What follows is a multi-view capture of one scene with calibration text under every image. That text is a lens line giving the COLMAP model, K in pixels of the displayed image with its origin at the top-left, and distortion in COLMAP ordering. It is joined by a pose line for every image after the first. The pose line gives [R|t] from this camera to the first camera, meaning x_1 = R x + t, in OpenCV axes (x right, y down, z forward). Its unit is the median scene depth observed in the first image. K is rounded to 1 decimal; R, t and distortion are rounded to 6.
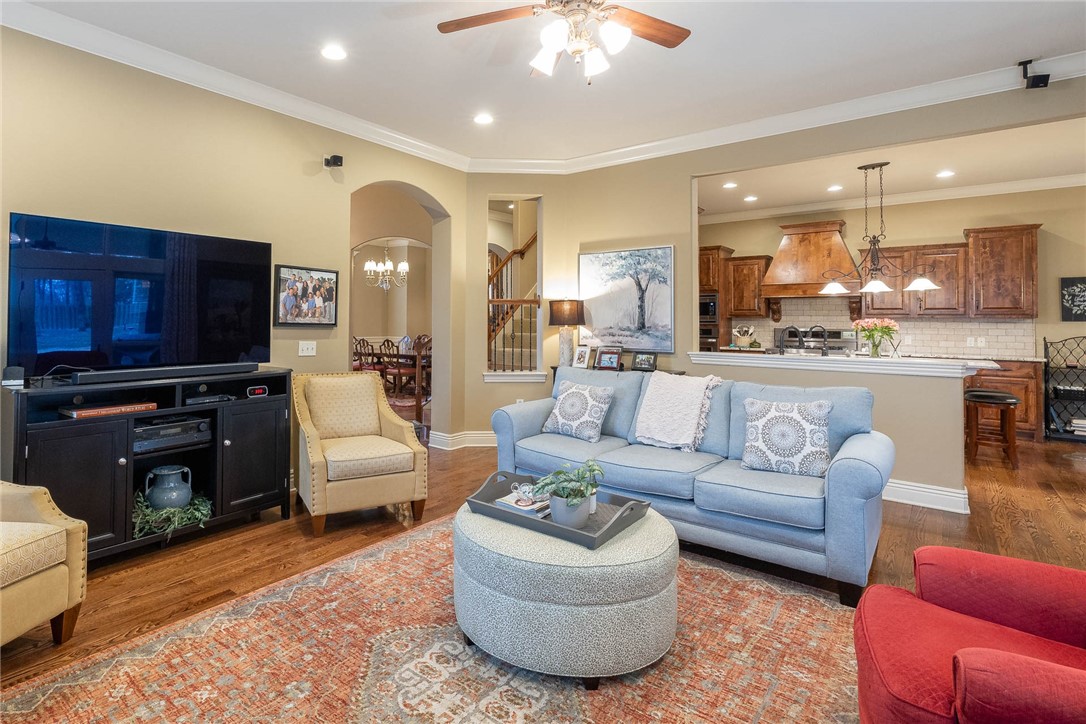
lens RADIAL K [[549.2, 0, 468.5], [0, 549.2, 307.2], [0, 0, 1]] dist [0.000719, 0.000344]
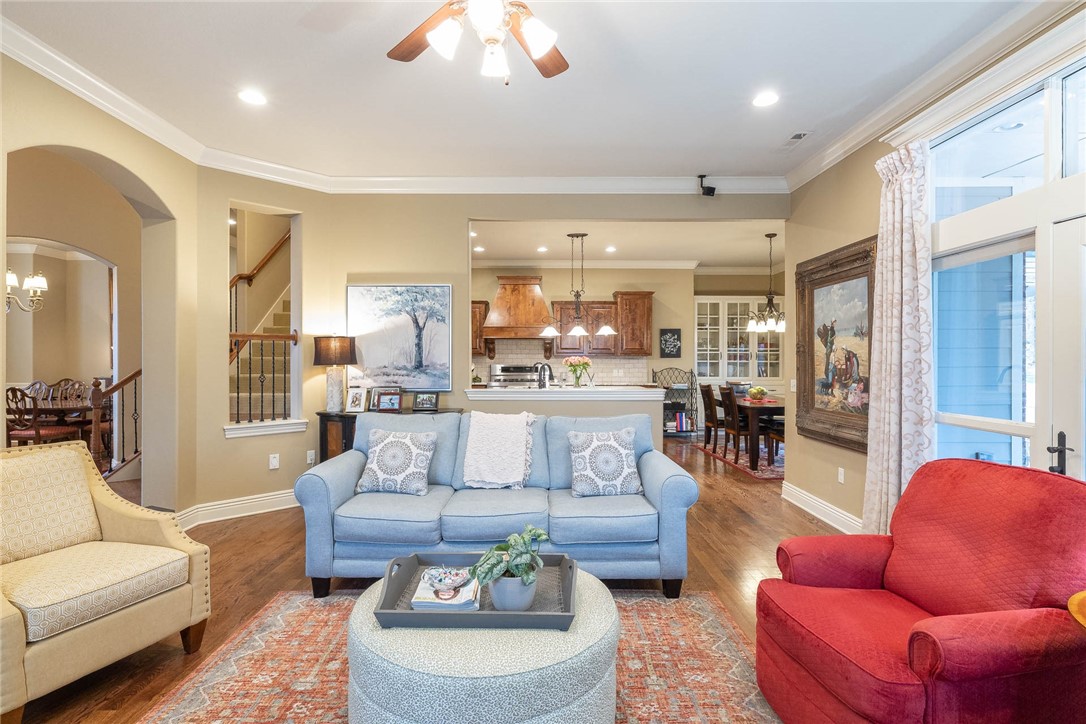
lens RADIAL K [[523.3, 0, 534.9], [0, 523.3, 359.1], [0, 0, 1]] dist [0.000447, -0.000027]
pose [[0.764697, -0.005355, 0.644368, -0.113018], [-0.012291, 0.999662, 0.022894, 0.000351], [-0.644273, -0.025427, 0.764373, 0.141110]]
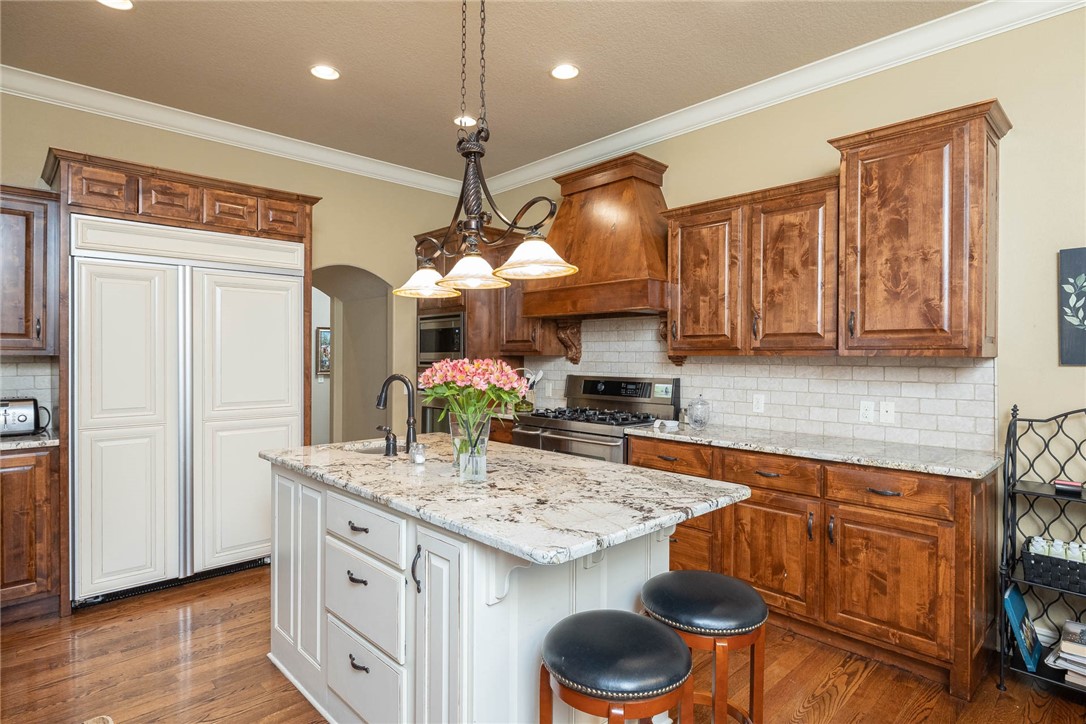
lens RADIAL K [[575.5, 0, 539.5], [0, 575.5, 353.9], [0, 0, 1]] dist [-0.003018, 0.000503]
pose [[0.995199, -0.002870, -0.097834, 0.830706], [0.004655, 0.999827, 0.018026, 0.010044], [0.097766, -0.018395, 0.995039, 0.623200]]
